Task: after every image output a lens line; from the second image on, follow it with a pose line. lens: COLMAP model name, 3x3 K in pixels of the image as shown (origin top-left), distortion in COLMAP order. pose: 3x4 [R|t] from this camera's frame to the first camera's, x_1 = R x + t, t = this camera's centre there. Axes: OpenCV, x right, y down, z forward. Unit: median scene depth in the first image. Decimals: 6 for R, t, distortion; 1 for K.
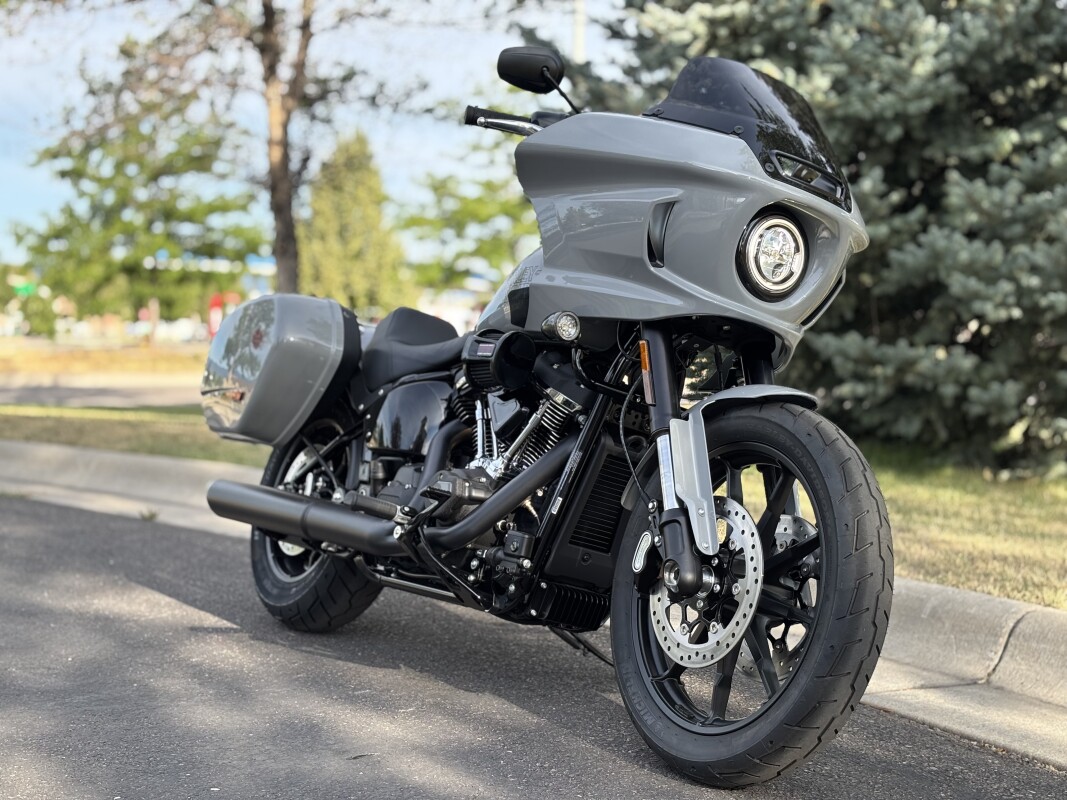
lens RADIAL K [[1567.4, 0, 533.5], [0, 1567.4, 400.0], [0, 0, 1]] dist [0.260179, -0.920009]
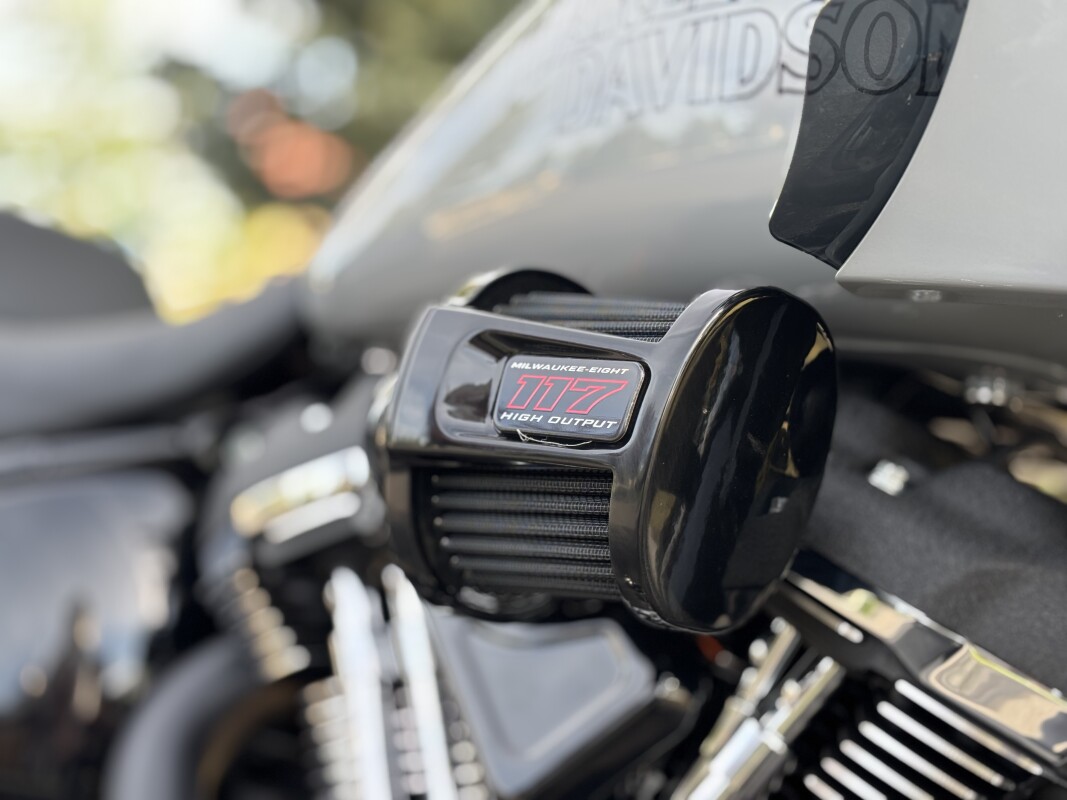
lens RADIAL K [[1567.4, 0, 533.5], [0, 1567.4, 400.0], [0, 0, 1]] dist [0.260179, -0.920009]
pose [[0.967162, 0.006051, 0.254087, -0.073643], [-0.008959, 0.999907, 0.010287, -0.032416], [-0.254001, -0.012225, 0.967127, 0.829379]]
